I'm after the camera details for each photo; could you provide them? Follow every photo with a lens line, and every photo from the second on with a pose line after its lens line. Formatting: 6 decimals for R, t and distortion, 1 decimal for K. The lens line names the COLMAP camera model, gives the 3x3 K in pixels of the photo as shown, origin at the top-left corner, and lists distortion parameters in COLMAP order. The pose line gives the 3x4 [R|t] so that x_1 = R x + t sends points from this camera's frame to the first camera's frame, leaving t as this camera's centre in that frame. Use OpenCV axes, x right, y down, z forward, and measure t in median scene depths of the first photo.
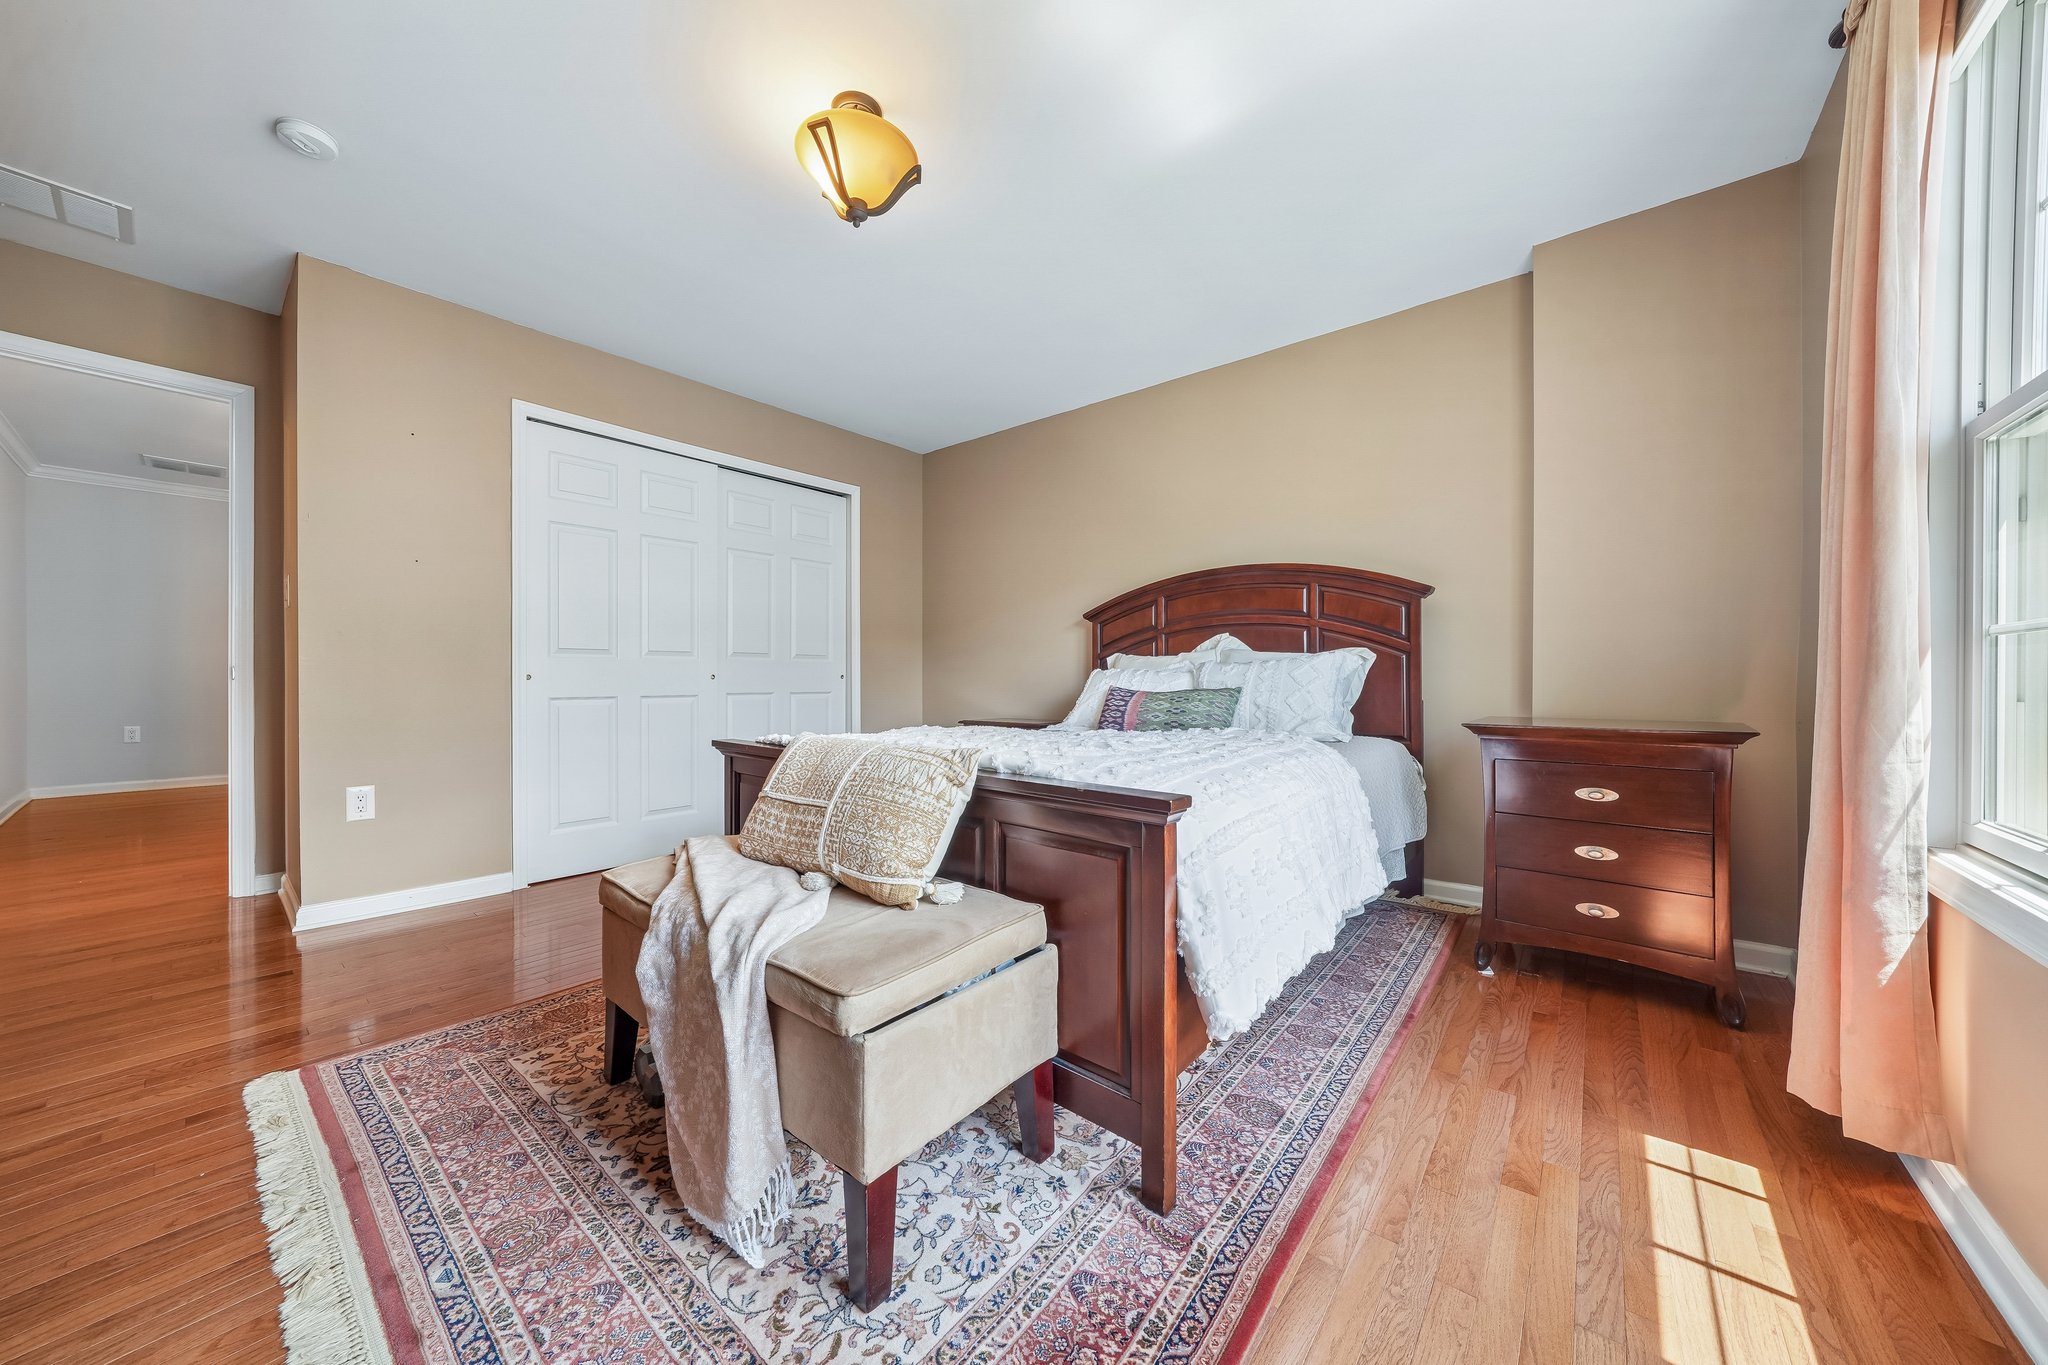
lens RADIAL K [[716.0, 0, 1031.8], [0, 716.0, 689.0], [0, 0, 1]] dist [-0.009796, 0.000961]
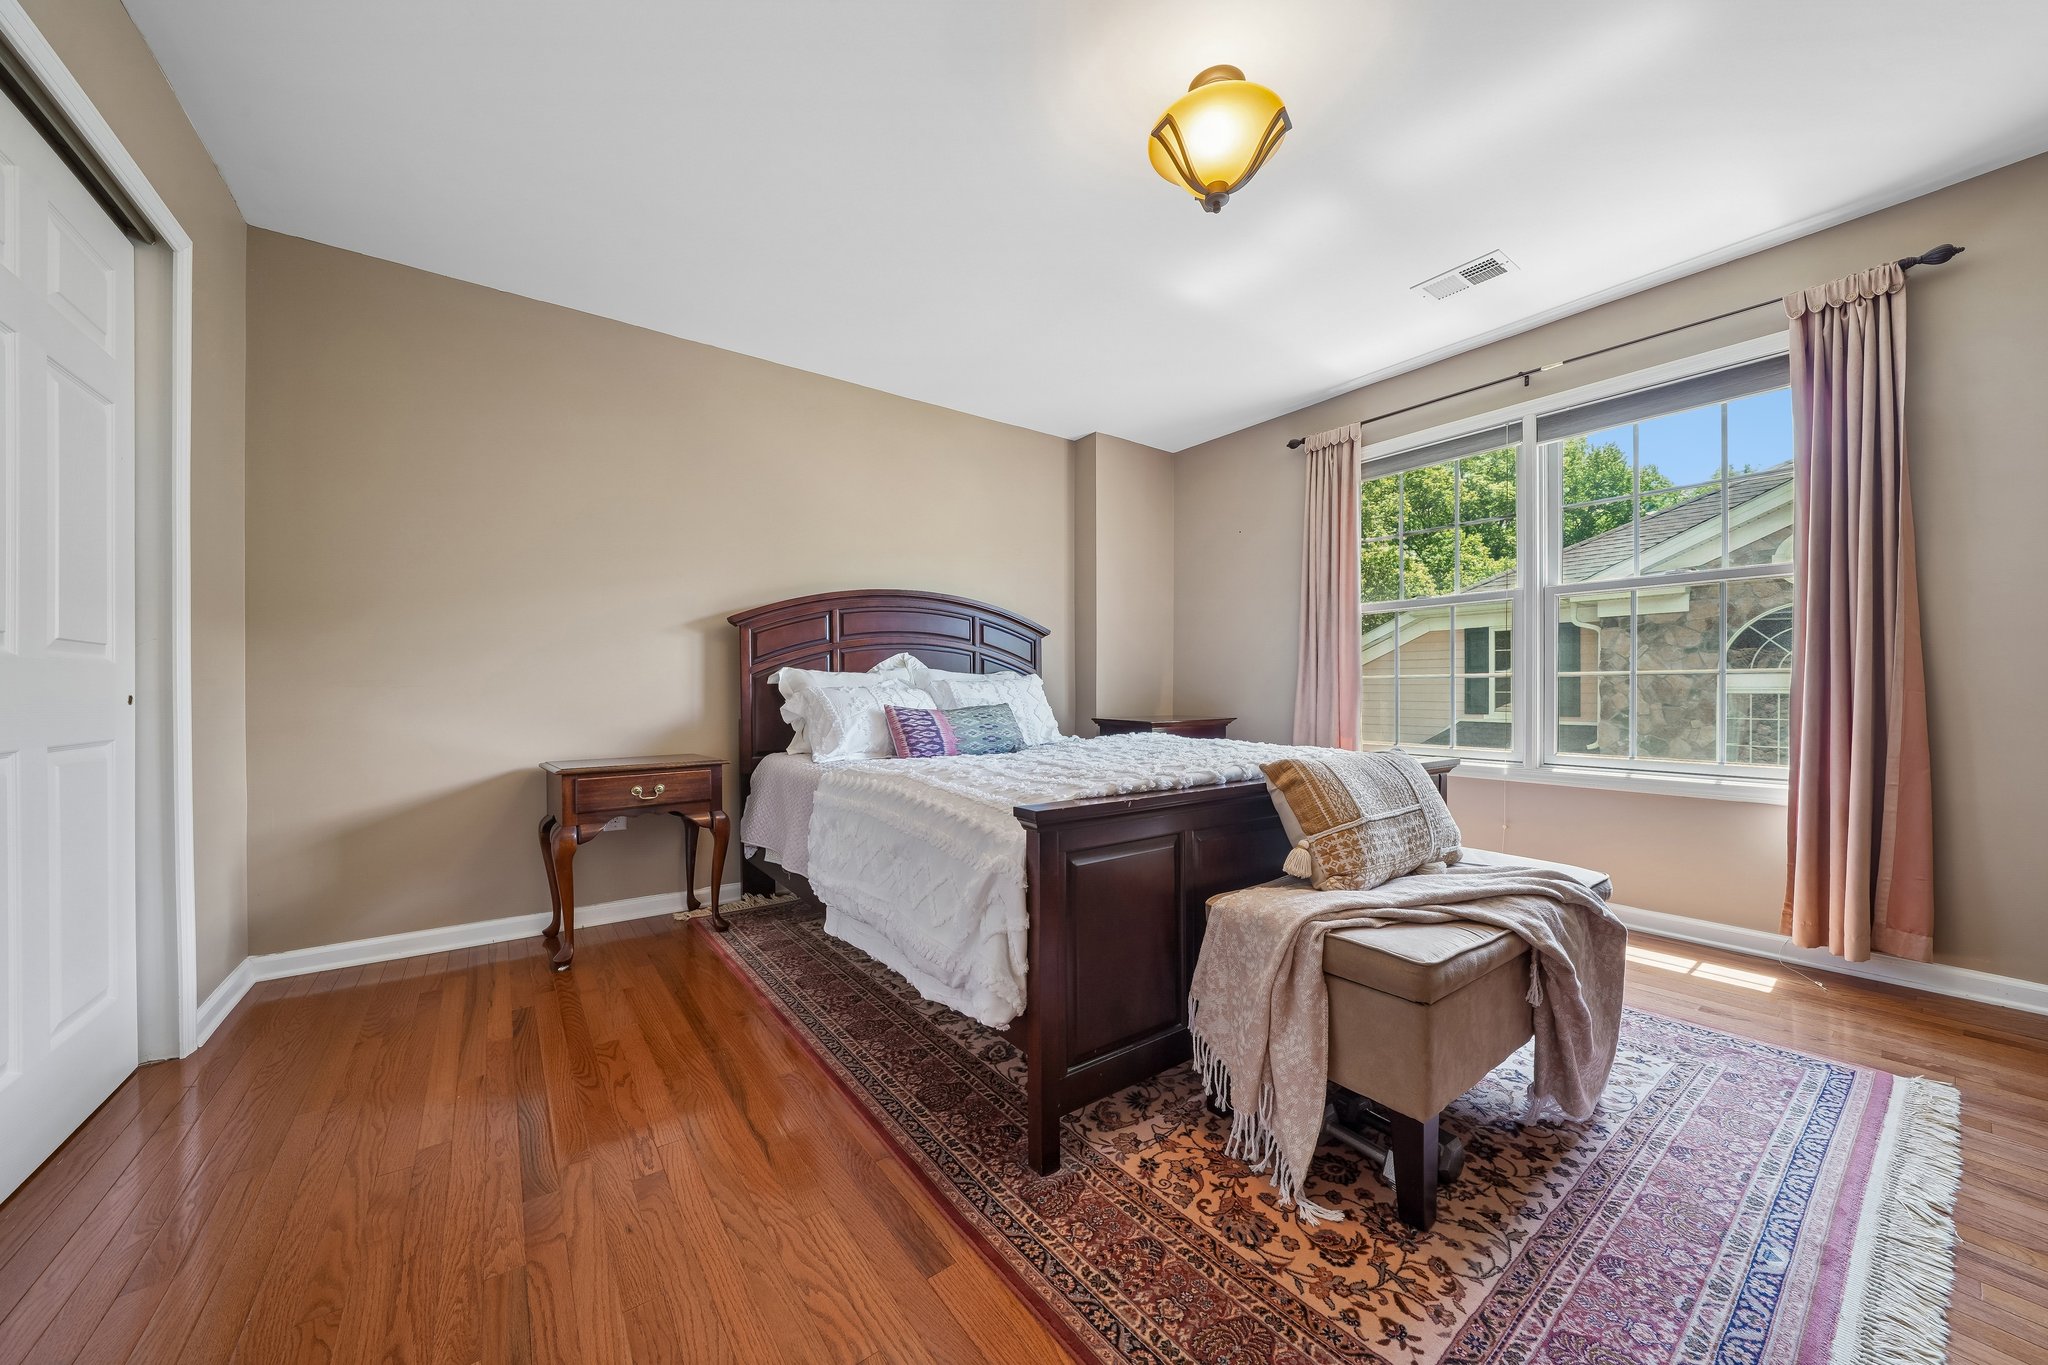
lens RADIAL K [[716.0, 0, 992.5], [0, 716.0, 637.1], [0, 0, 1]] dist [-0.009796, 0.000961]
pose [[0.241967, 0.071904, 0.967617, -1.889954], [0.021515, 0.996608, -0.079439, -0.035158], [-0.970046, 0.040040, 0.239599, 1.580814]]
